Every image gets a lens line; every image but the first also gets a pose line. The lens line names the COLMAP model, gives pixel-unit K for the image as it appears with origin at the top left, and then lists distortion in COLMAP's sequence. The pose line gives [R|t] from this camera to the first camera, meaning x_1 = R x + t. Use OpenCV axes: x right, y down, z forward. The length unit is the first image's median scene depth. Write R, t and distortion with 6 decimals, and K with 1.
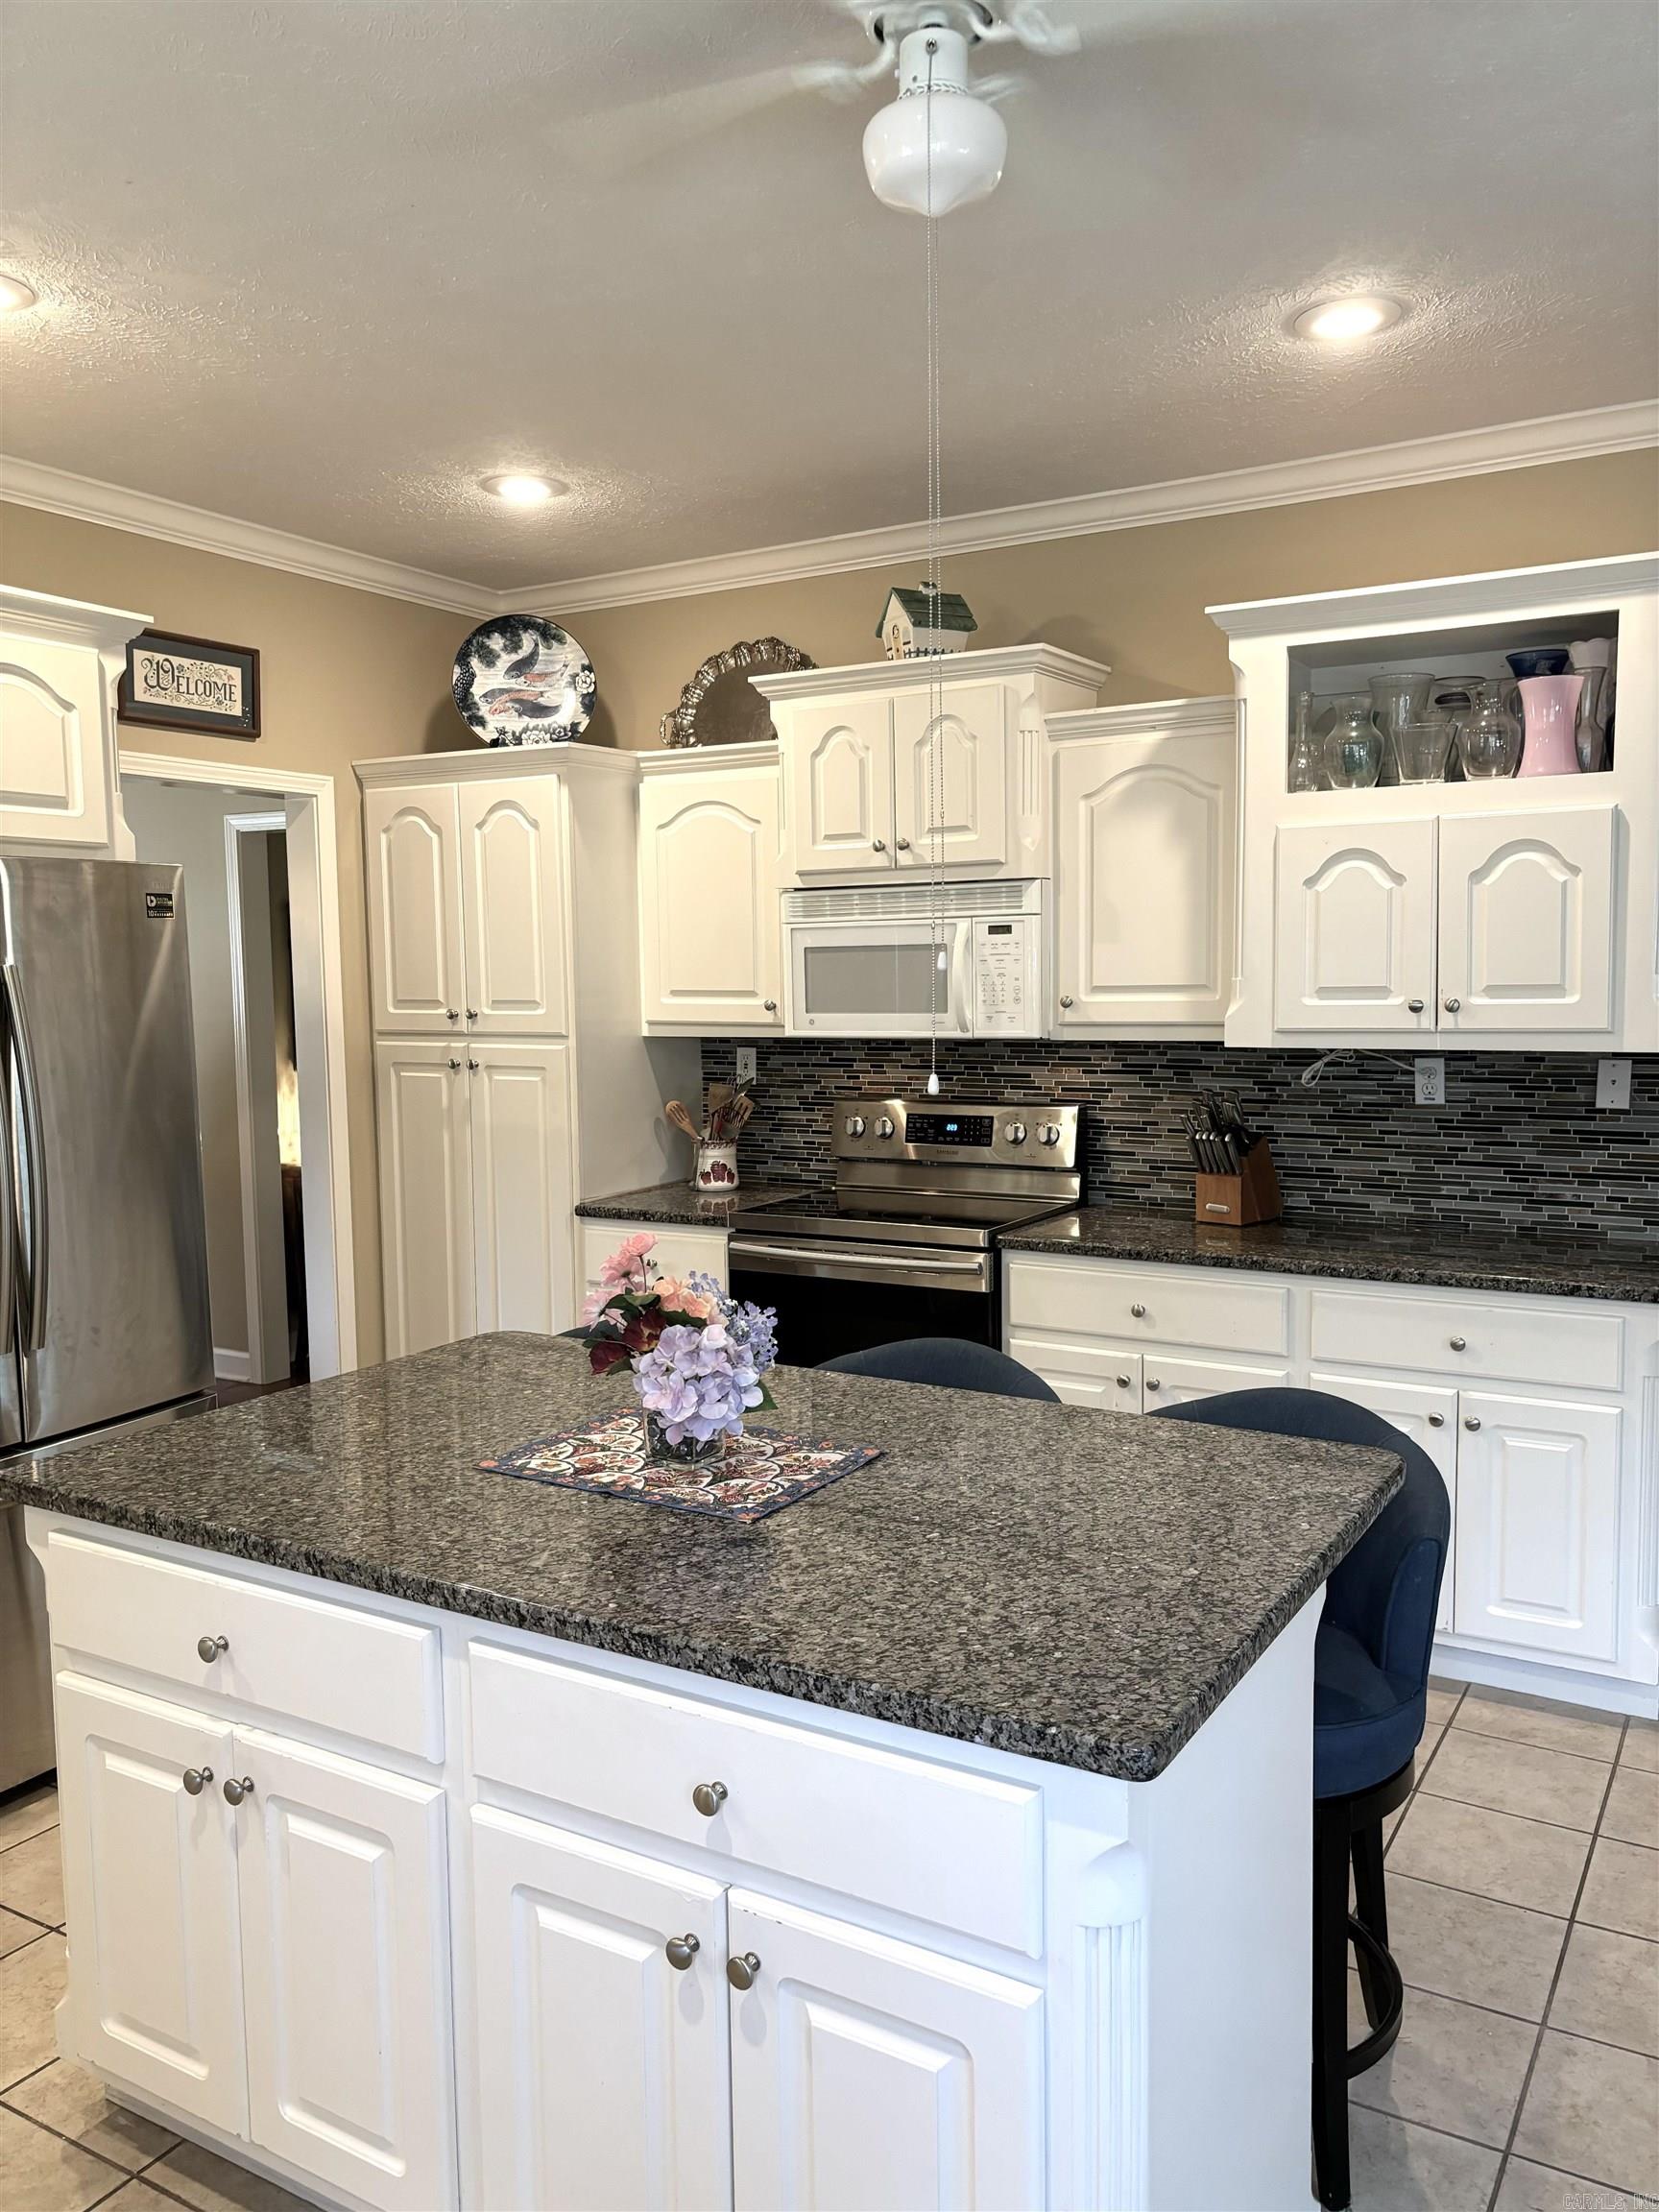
lens RADIAL K [[1645.8, 0, 835.6], [0, 1645.8, 1125.5], [0, 0, 1]] dist [0.090841, -0.124235]
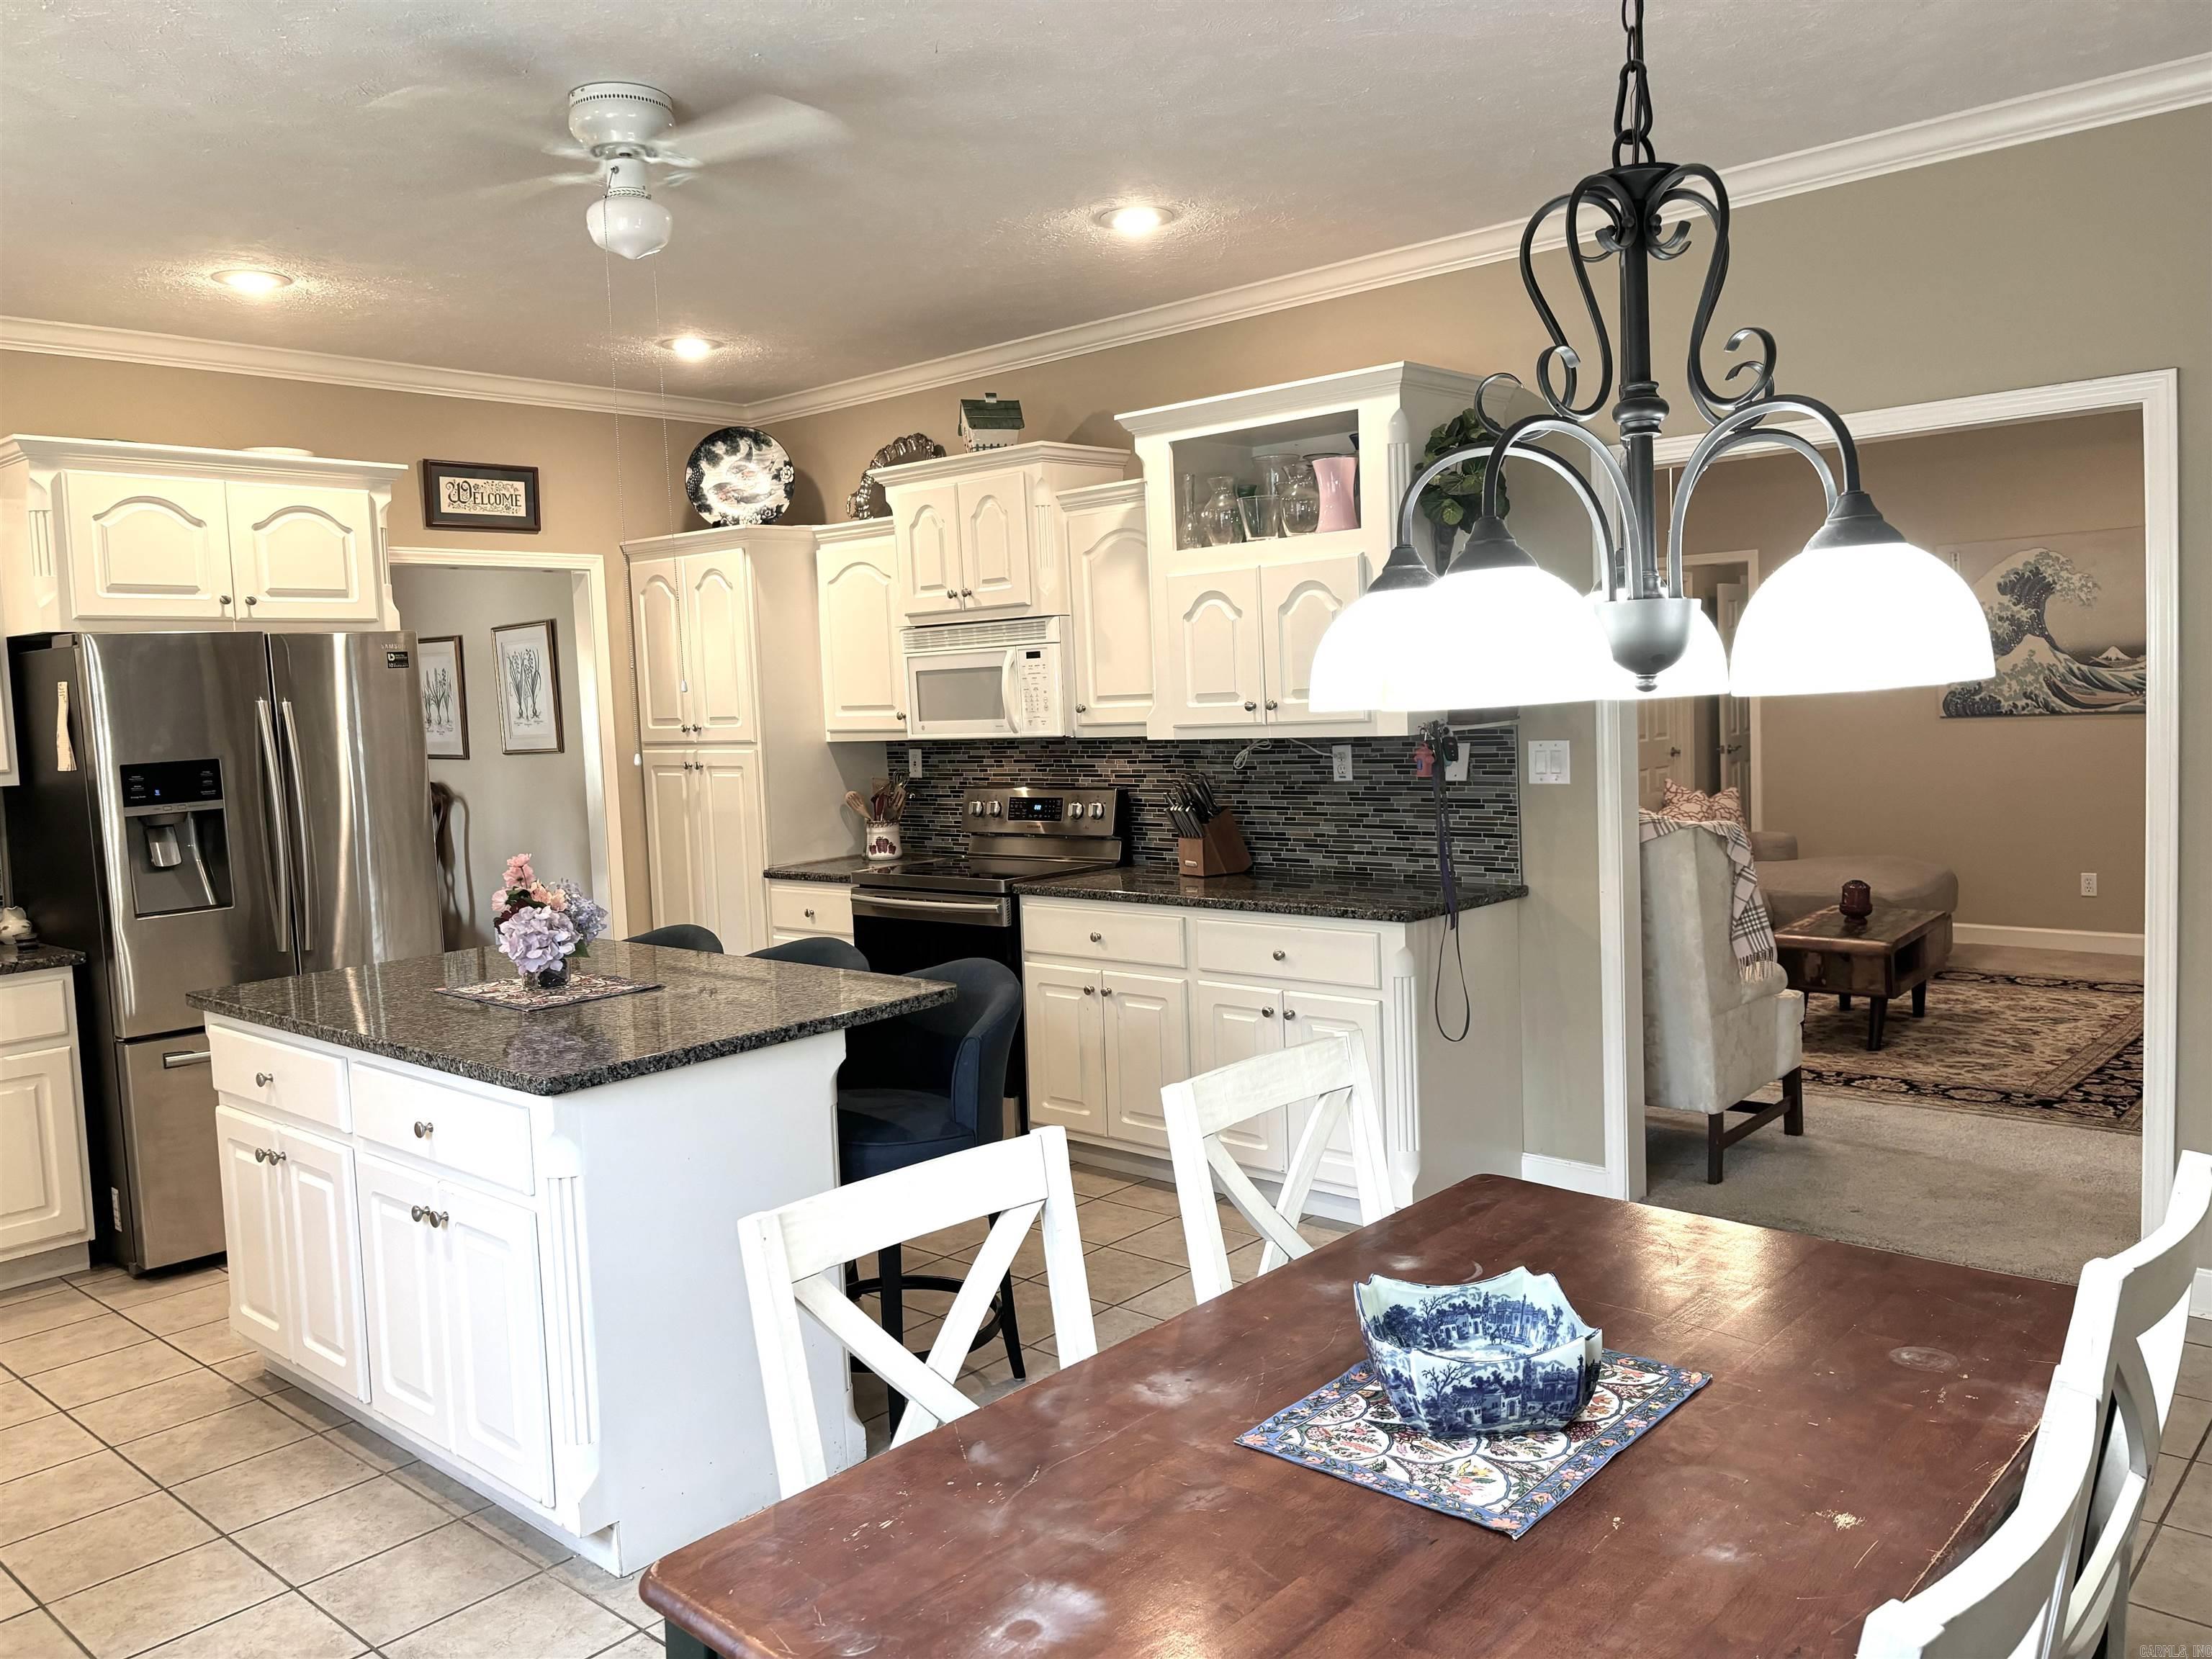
lens RADIAL K [[1645.8, 0, 1106.0], [0, 1645.8, 829.5], [0, 0, 1]] dist [0.090841, -0.124235]
pose [[0.981036, -0.011416, -0.193490, 0.394269], [0.010540, 0.999929, -0.005557, 0.027844], [0.193540, 0.003412, 0.981086, -0.271152]]
